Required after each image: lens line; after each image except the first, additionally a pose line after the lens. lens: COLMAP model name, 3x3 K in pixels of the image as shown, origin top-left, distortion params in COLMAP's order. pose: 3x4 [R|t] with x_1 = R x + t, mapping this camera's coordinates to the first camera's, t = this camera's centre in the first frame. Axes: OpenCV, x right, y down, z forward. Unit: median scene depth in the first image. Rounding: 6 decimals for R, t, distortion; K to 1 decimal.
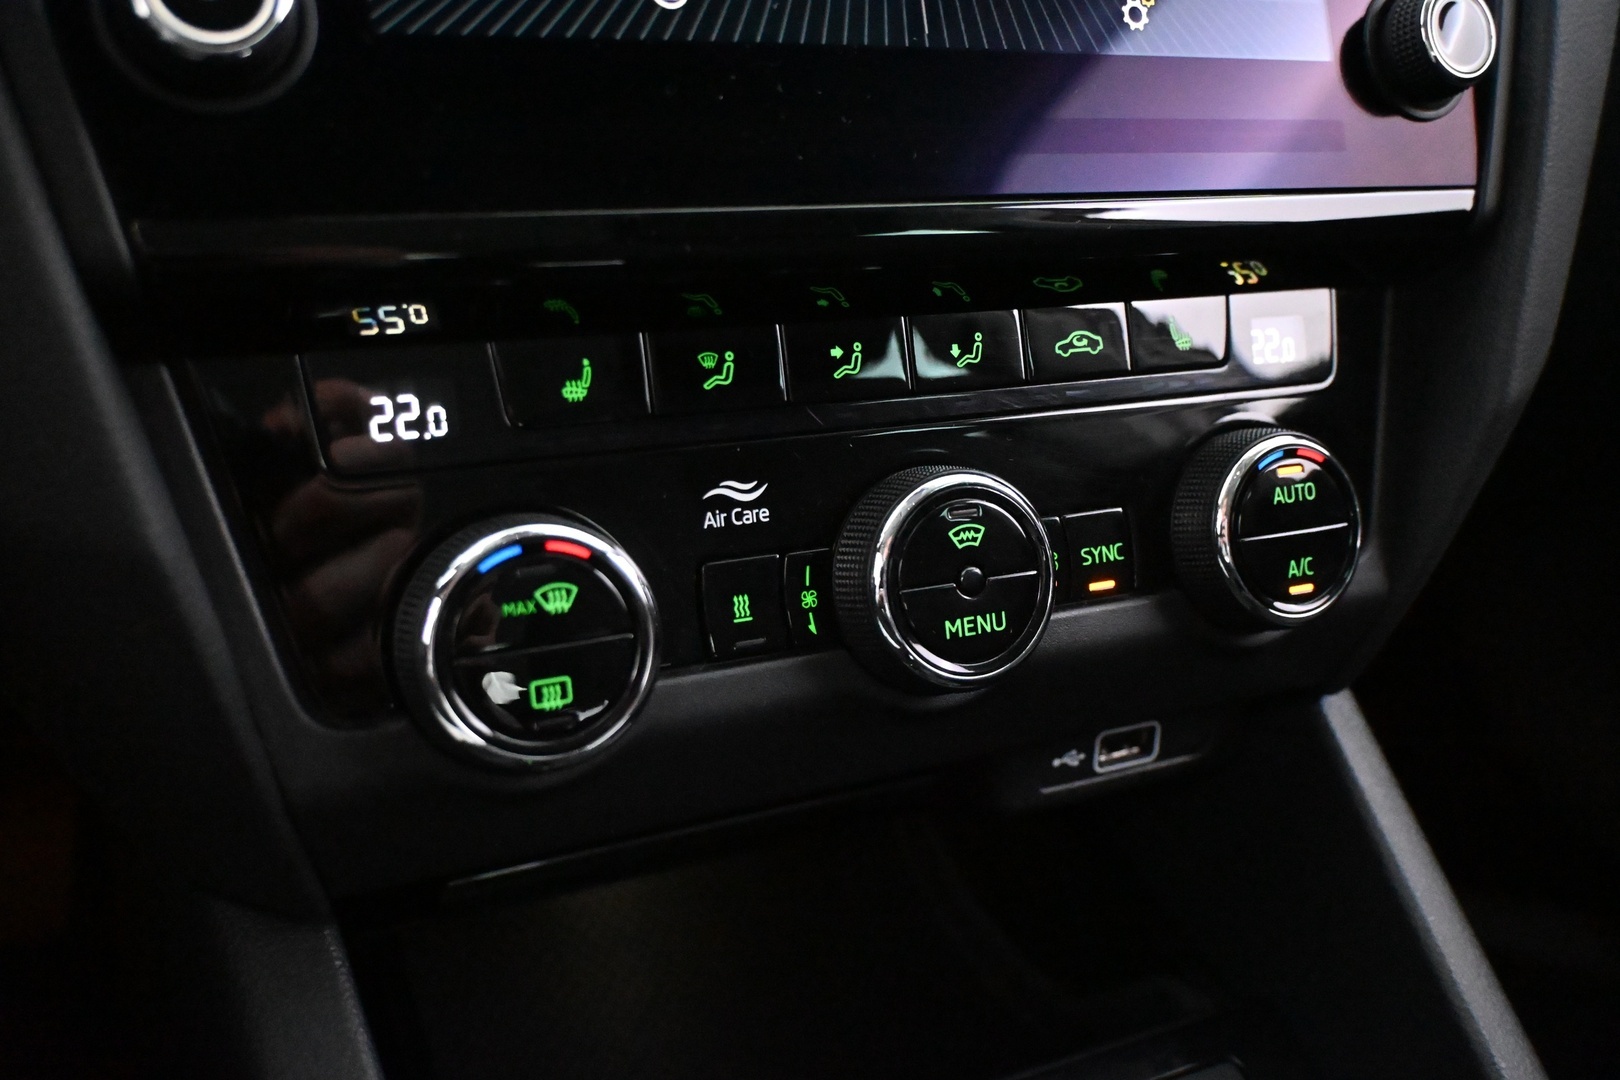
lens RADIAL K [[1444.3, 0, 822.4], [0, 1444.3, 550.6], [0, 0, 1]] dist [0.001180, 0.007387]
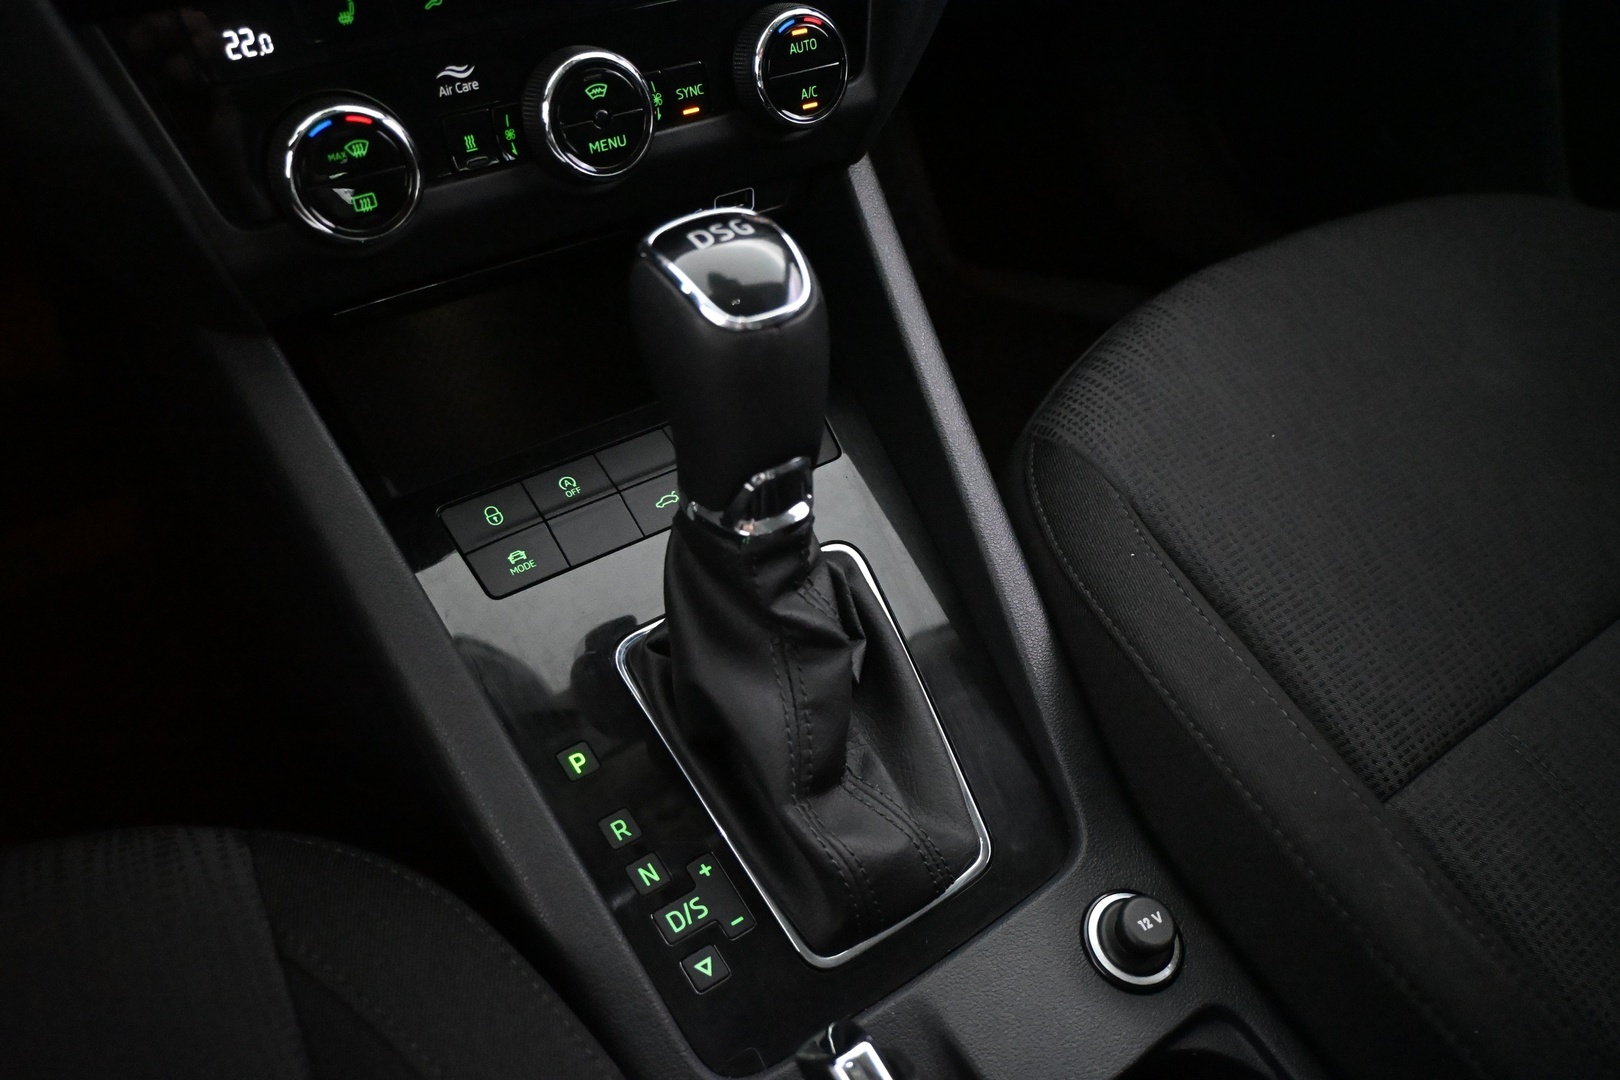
lens RADIAL K [[1177.3, 0, 823.7], [0, 1177.3, 528.6], [0, 0, 1]] dist [-0.007591, 0.008179]
pose [[0.988611, -0.096463, 0.115511, 0.164518], [0.041666, 0.912995, 0.405838, -0.097883], [-0.144609, -0.396403, 0.906616, -0.567070]]
